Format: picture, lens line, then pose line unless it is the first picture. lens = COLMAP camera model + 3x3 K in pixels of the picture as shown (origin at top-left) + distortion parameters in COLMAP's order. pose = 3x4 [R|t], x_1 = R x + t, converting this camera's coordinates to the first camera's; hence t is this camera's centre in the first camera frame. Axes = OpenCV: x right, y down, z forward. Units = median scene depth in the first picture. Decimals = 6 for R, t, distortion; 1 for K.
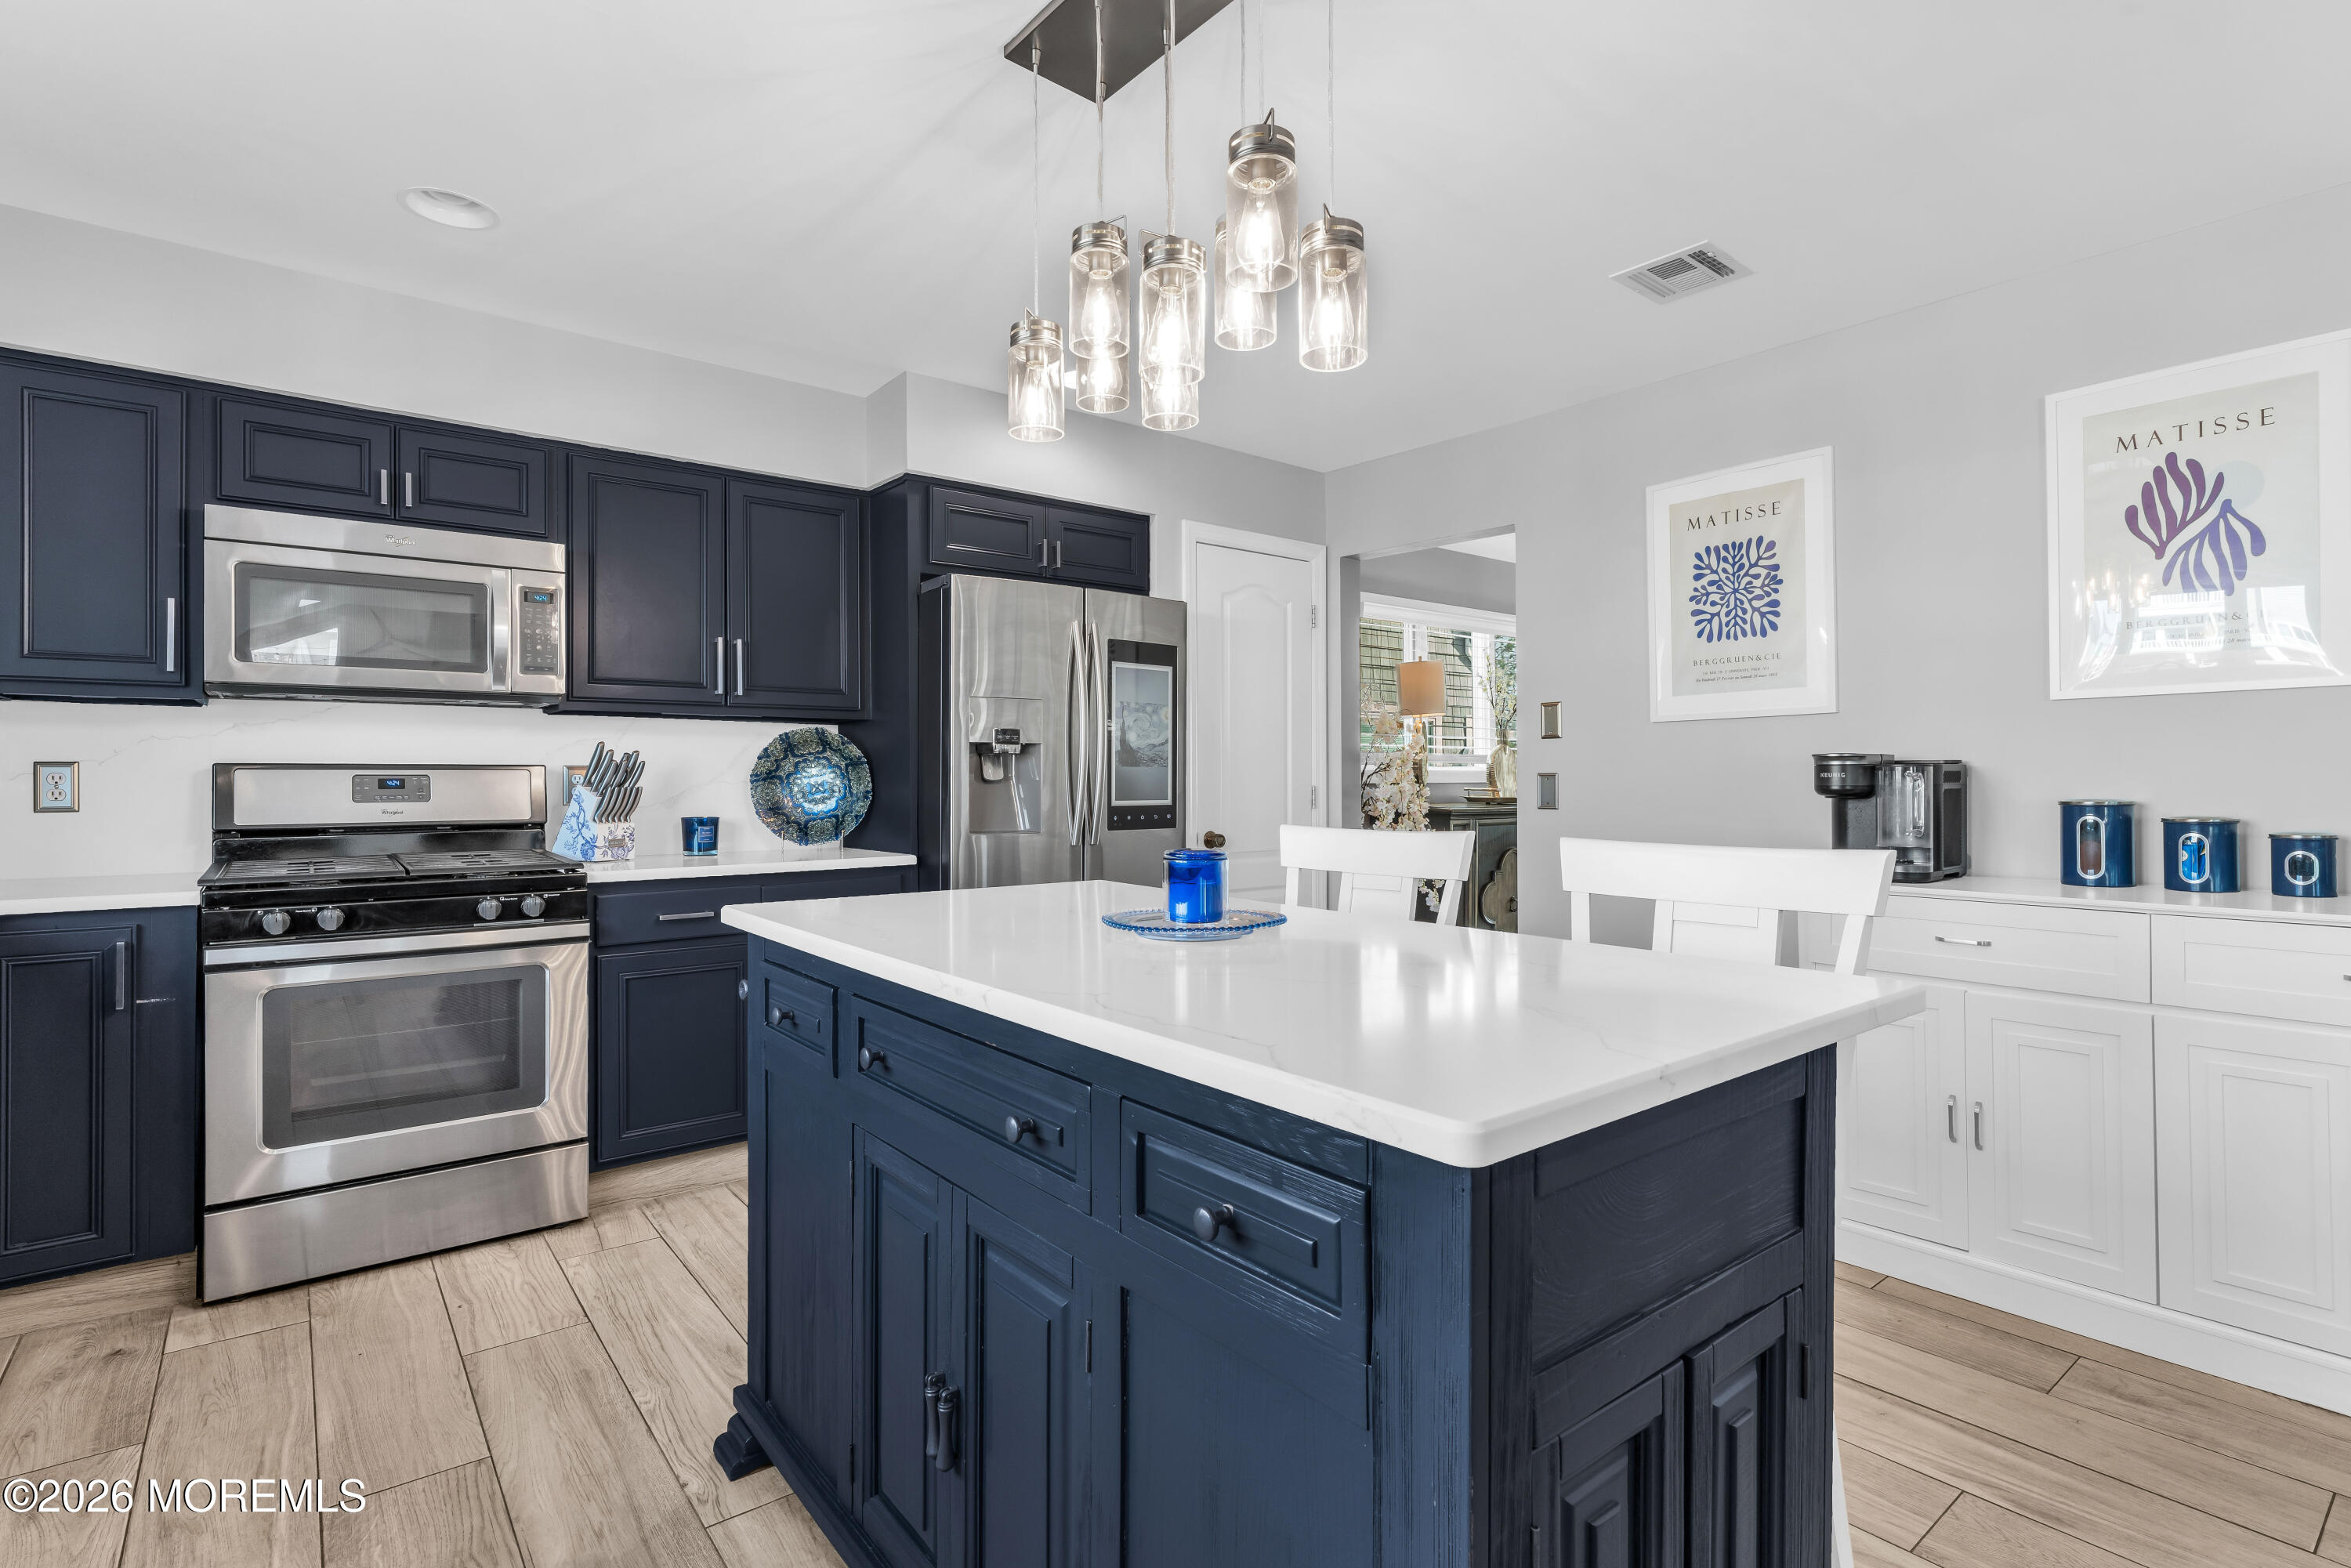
lens RADIAL K [[1121.4, 0, 1170.1], [0, 1121.4, 777.4], [0, 0, 1]] dist [0.001705, 0.000038]
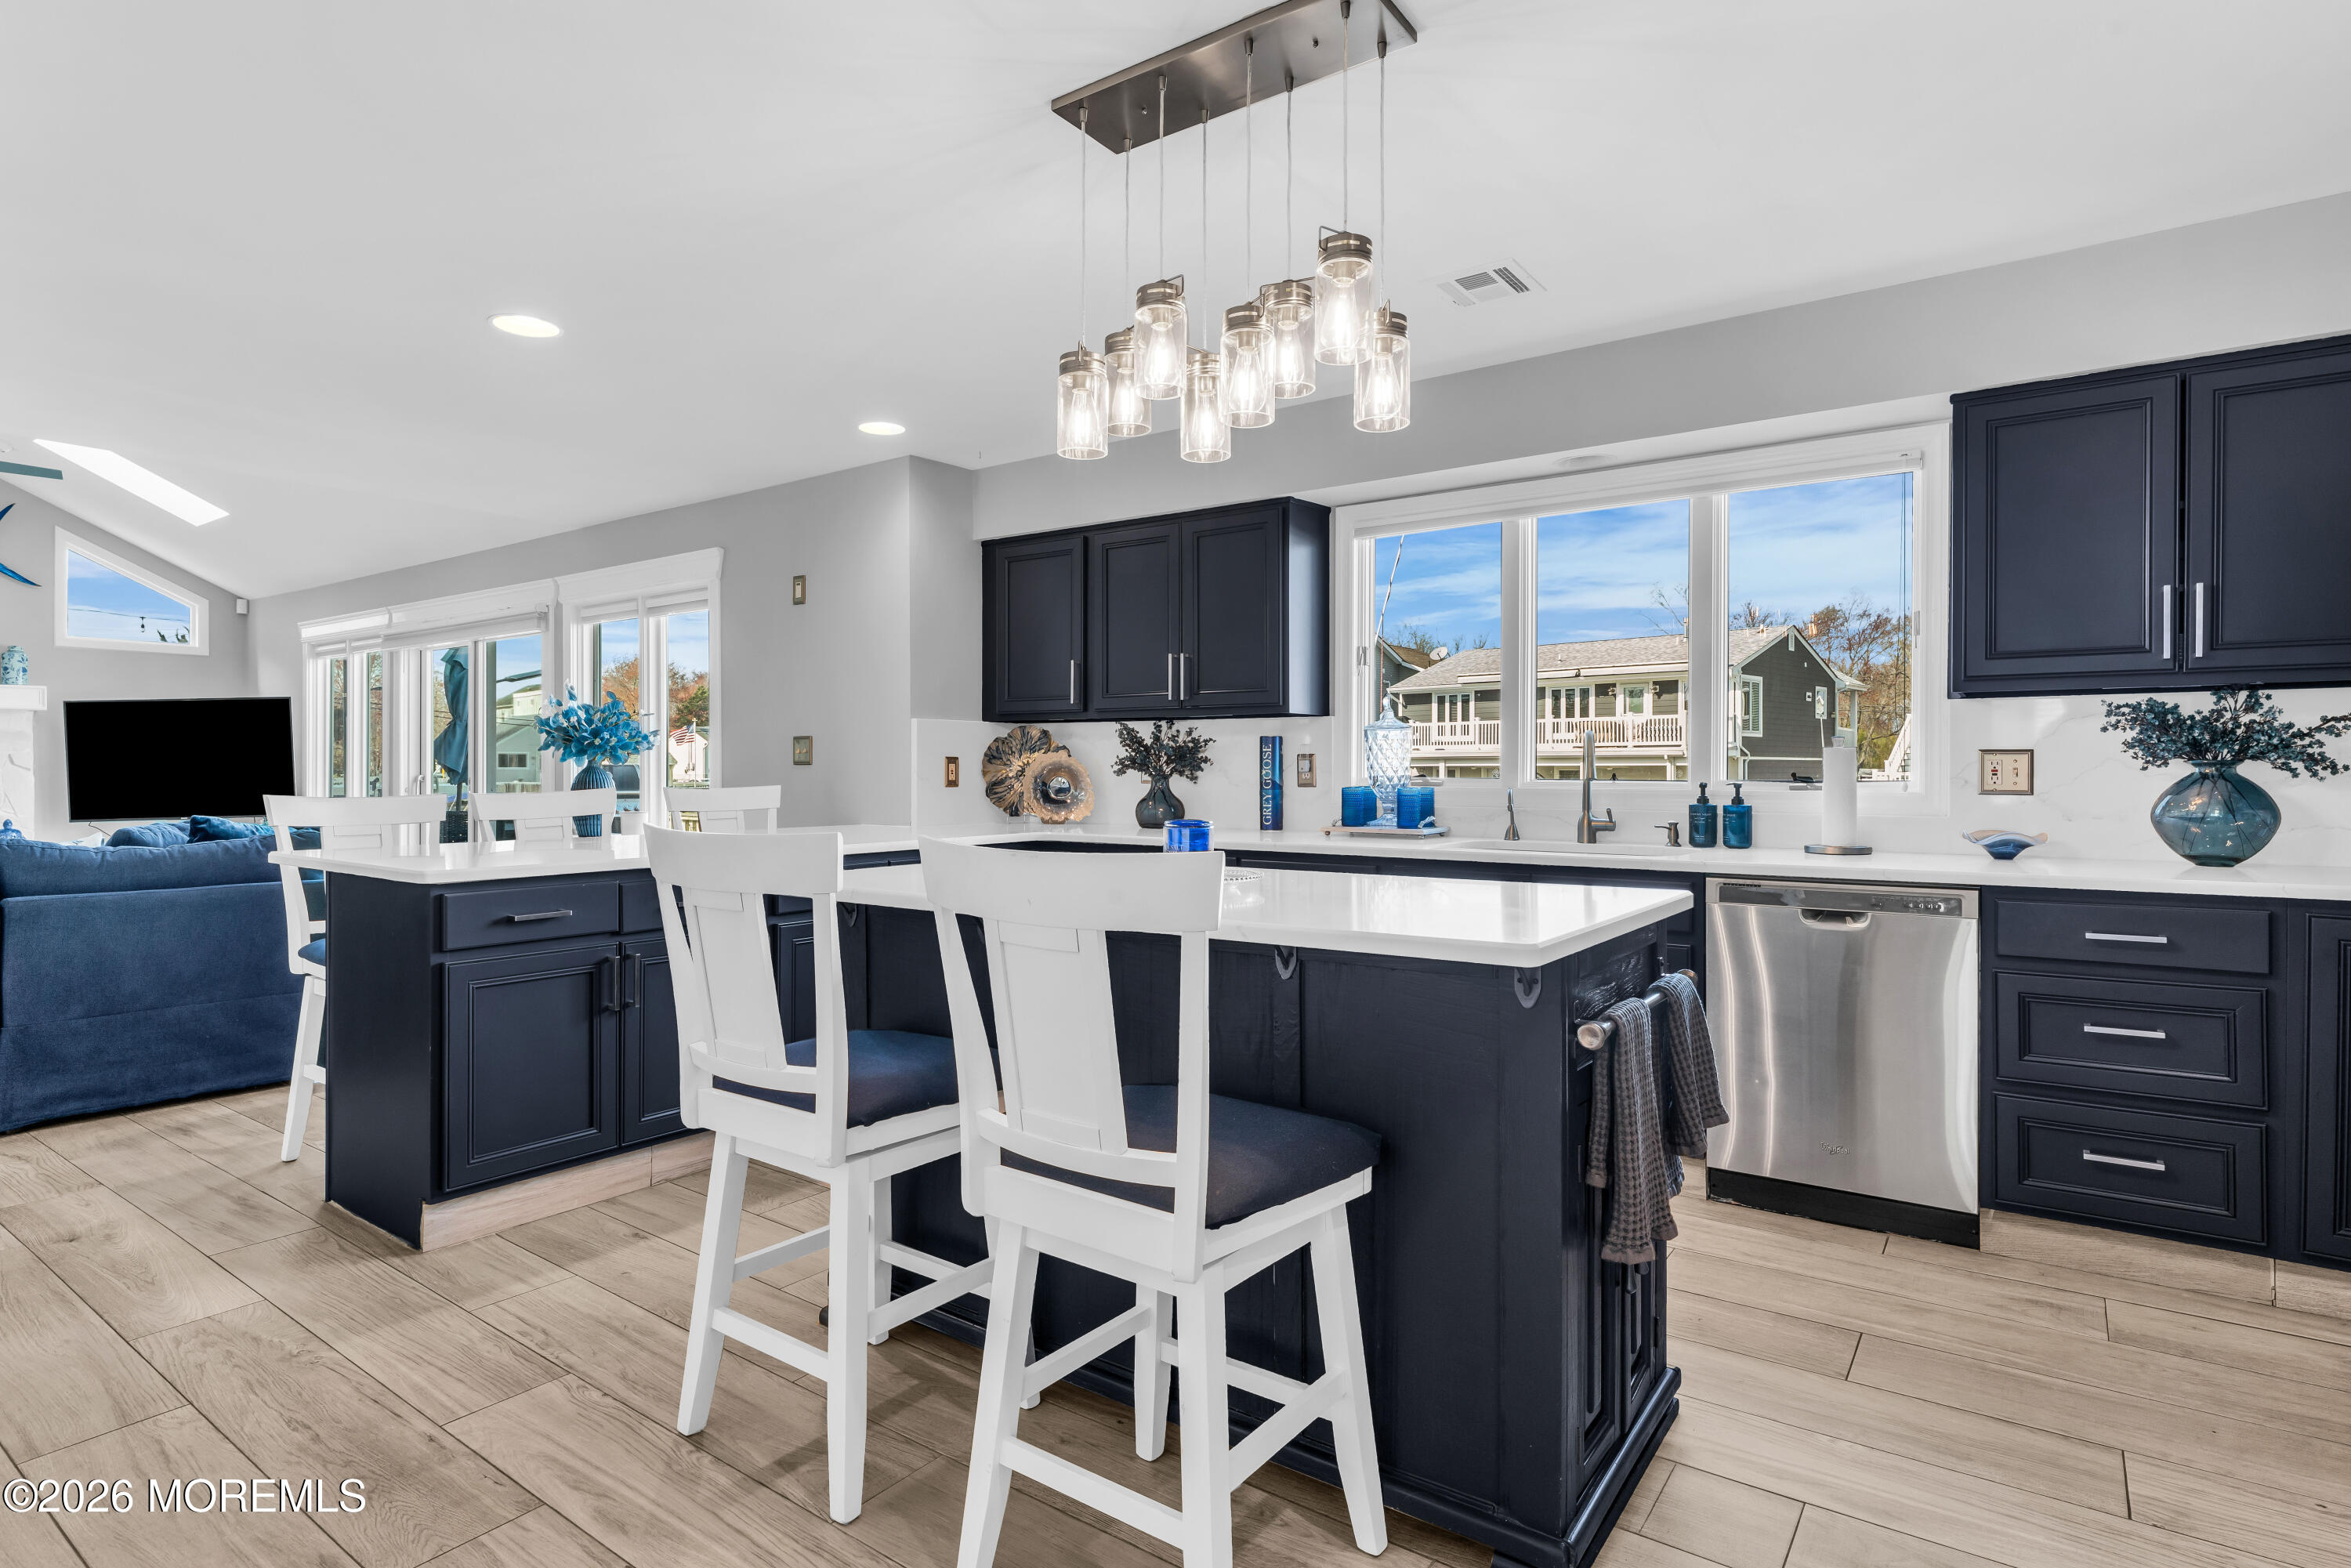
lens RADIAL K [[1200.9, 0, 1183.9], [0, 1200.9, 760.4], [0, 0, 1]] dist [-0.002496, -0.000573]
pose [[-0.961193, 0.001867, -0.275870, 0.263019], [0.003433, 0.999981, -0.005193, -0.001414], [0.275855, -0.005938, -0.961181, 1.492611]]
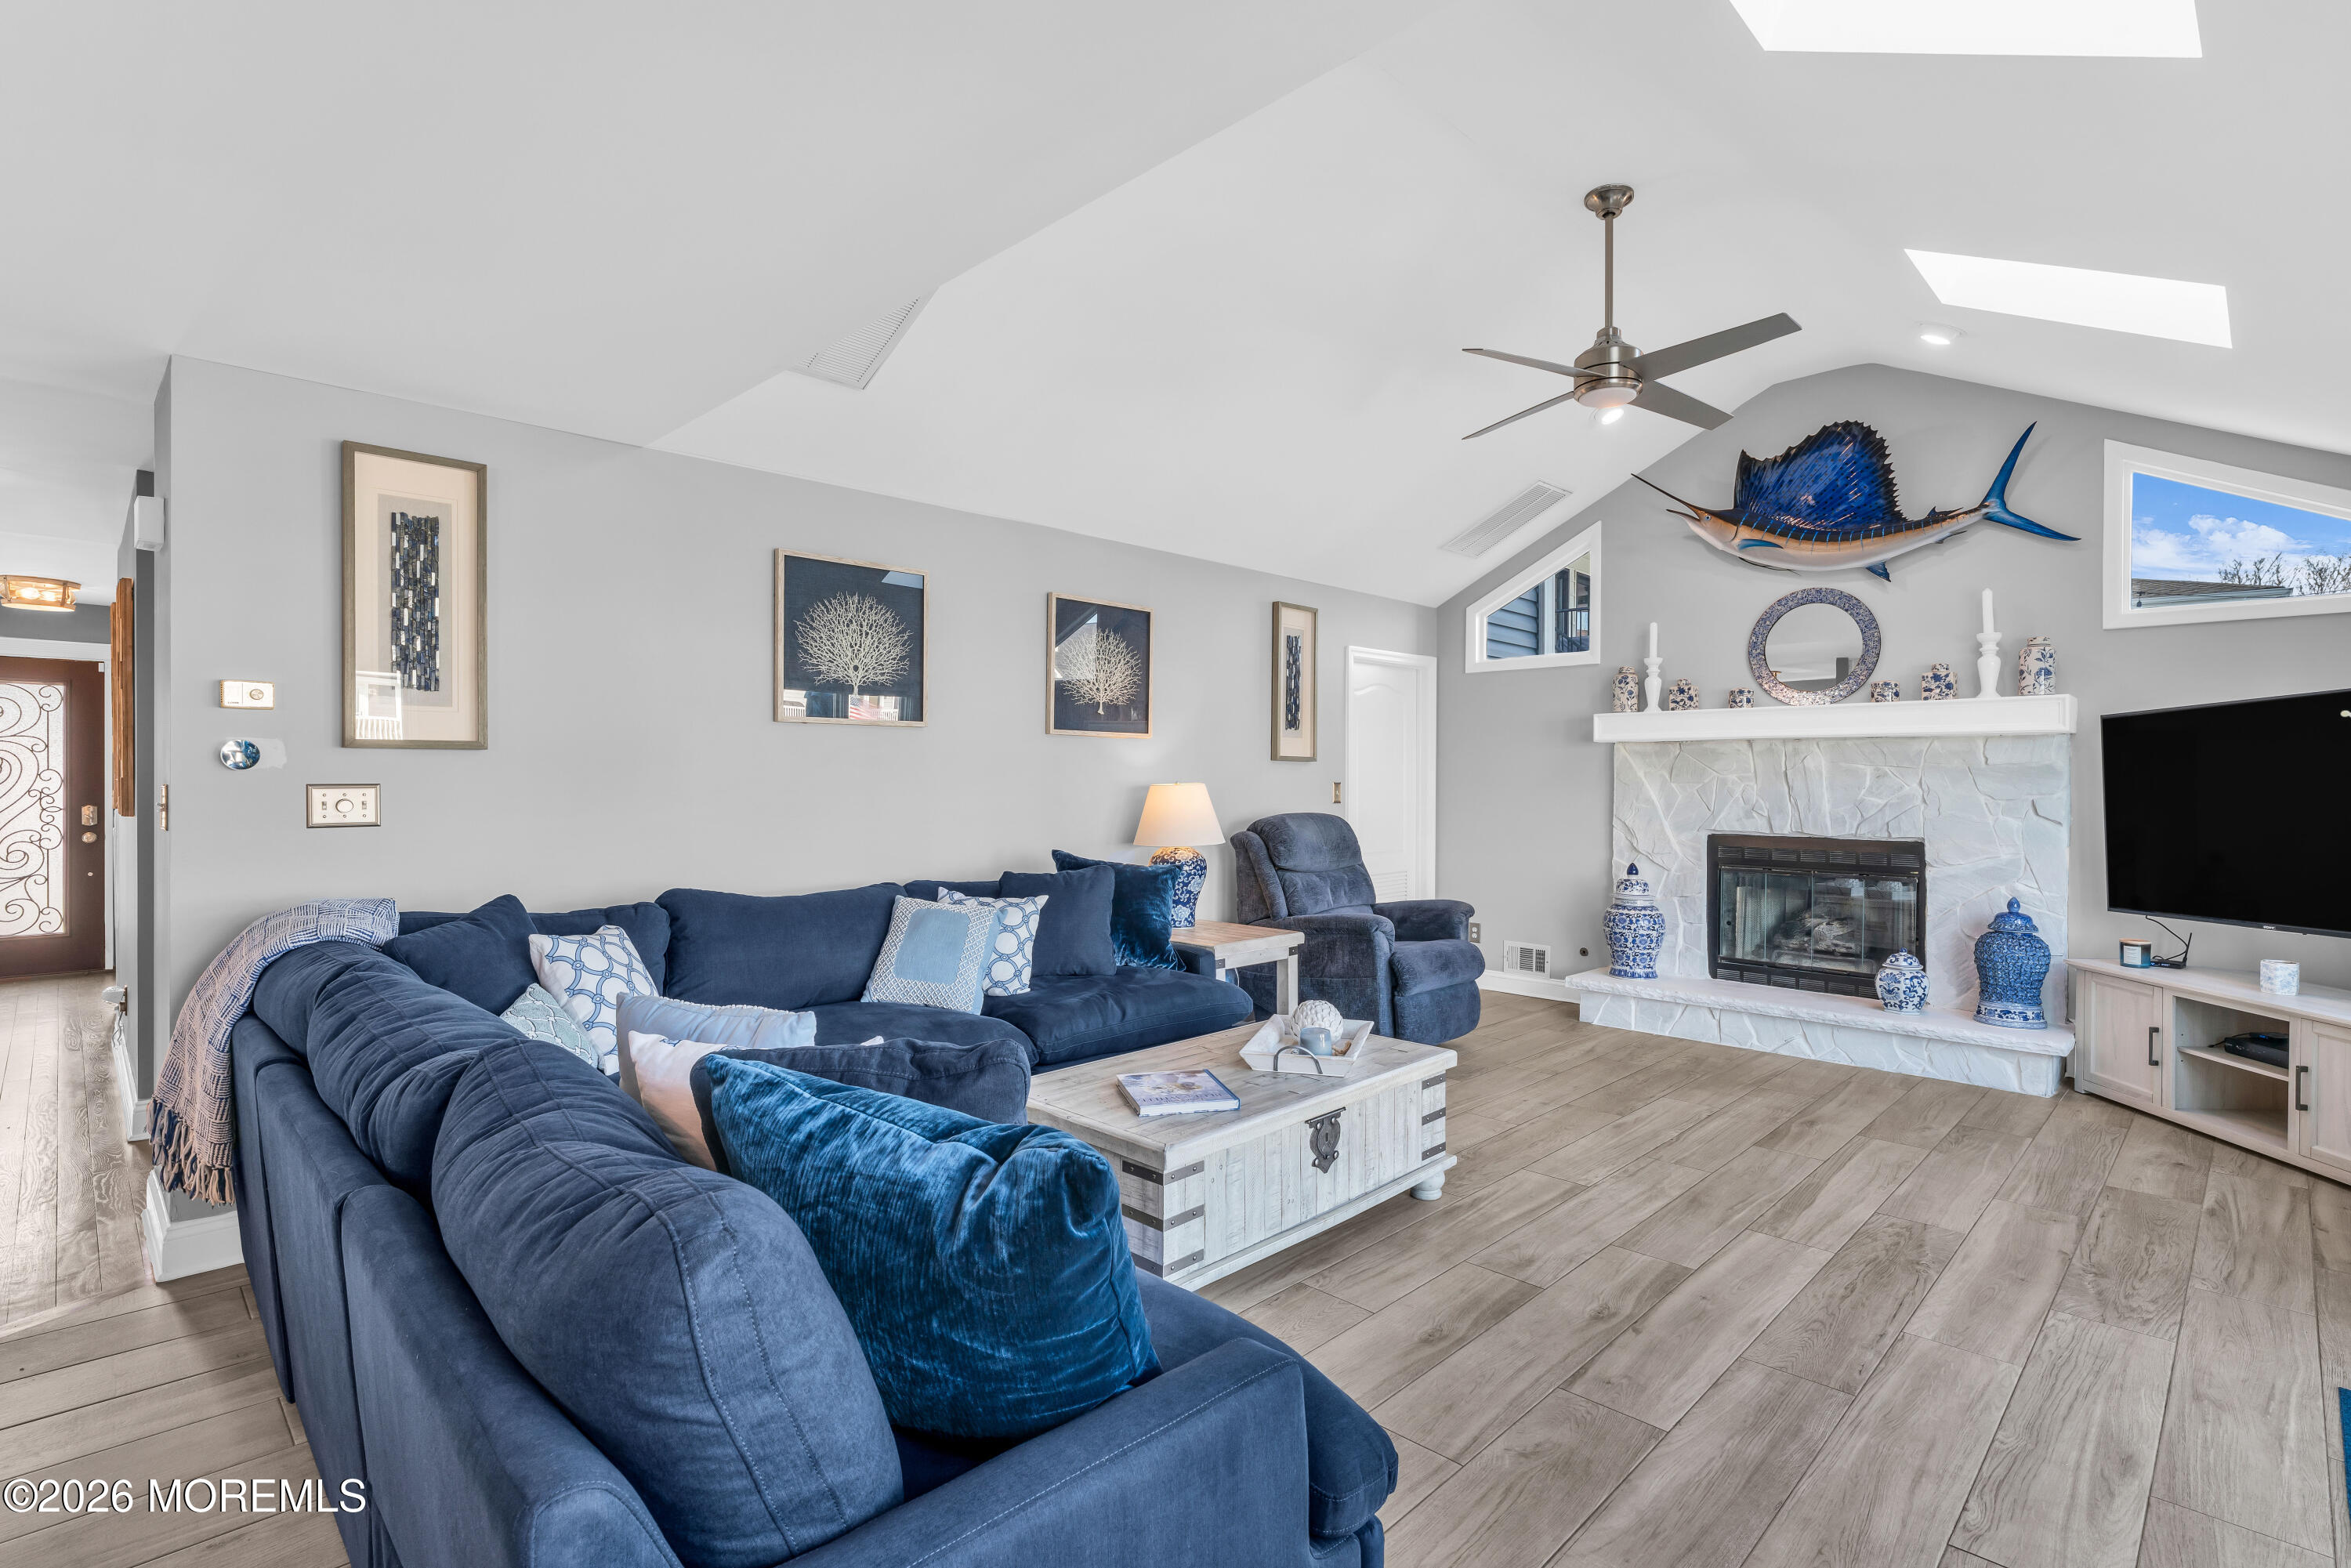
lens RADIAL K [[1121.4, 0, 1170.1], [0, 1121.4, 777.4], [0, 0, 1]] dist [0.001705, 0.000038]
pose [[-0.116303, 0.006533, 0.993192, 0.576600], [-0.004170, 0.999966, -0.007066, -0.063925], [-0.993205, -0.004963, -0.116272, -0.676058]]
